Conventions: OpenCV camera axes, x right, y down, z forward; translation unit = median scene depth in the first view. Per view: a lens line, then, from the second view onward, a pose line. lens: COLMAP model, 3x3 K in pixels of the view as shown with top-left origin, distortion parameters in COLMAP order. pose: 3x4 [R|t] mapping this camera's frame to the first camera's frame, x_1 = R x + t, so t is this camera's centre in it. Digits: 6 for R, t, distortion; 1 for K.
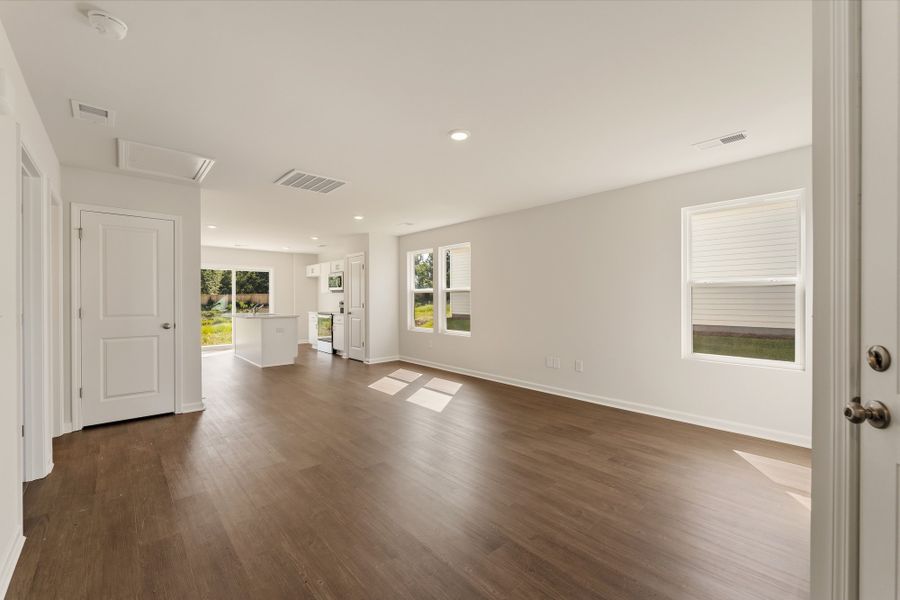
lens RADIAL K [[368.5, 0, 450.0], [0, 368.5, 300.0], [0, 0, 1]] dist [-0.000919, -0.000034]
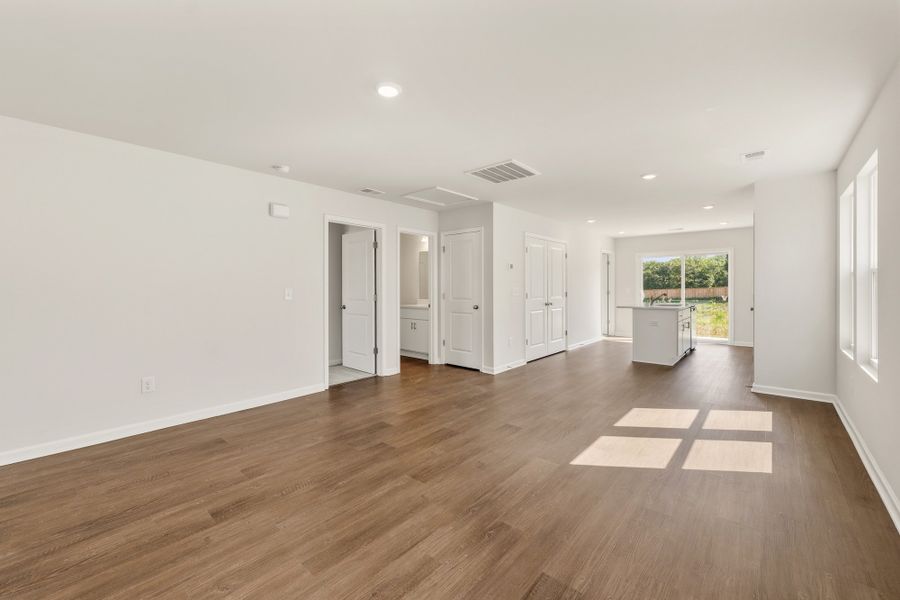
lens RADIAL K [[364.9, 0, 448.9], [0, 364.9, 287.8], [0, 0, 1]] dist [-0.000558, 0.000183]
pose [[0.108431, 0.003152, -0.994099, 0.608971], [-0.000029, 0.999995, 0.003168, -0.007027], [0.994104, -0.000314, 0.108430, 0.747943]]
